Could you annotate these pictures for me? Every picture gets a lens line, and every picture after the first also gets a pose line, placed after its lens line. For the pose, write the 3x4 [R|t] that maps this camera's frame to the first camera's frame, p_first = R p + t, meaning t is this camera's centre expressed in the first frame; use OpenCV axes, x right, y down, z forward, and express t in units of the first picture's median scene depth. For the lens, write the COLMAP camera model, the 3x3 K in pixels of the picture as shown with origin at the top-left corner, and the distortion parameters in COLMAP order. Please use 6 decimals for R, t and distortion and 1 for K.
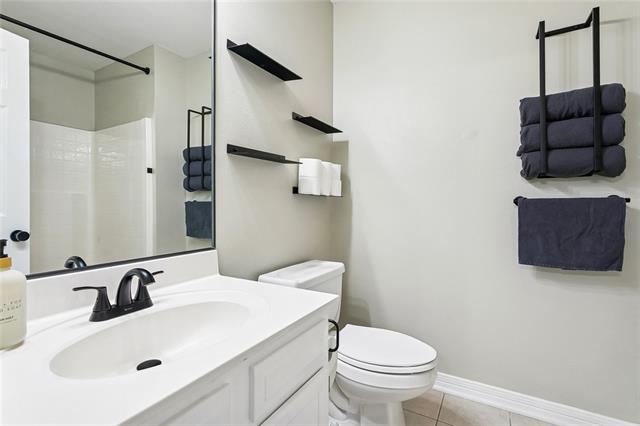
lens RADIAL K [[302.1, 0, 317.8], [0, 302.1, 208.4], [0, 0, 1]] dist [0.010867, 0.000481]
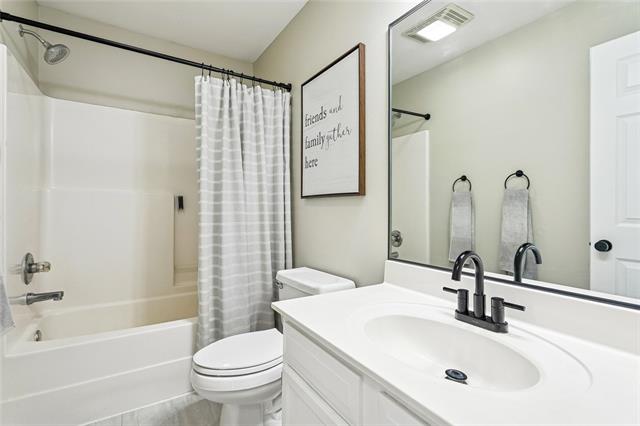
lens RADIAL K [[302.1, 0, 317.8], [0, 302.1, 208.4], [0, 0, 1]] dist [0.010867, 0.000481]
pose [[-0.450172, -0.000280, -0.892942, 0.530638], [0.002533, 0.999996, -0.001591, -0.054915], [0.892938, -0.002979, -0.450169, 0.947744]]
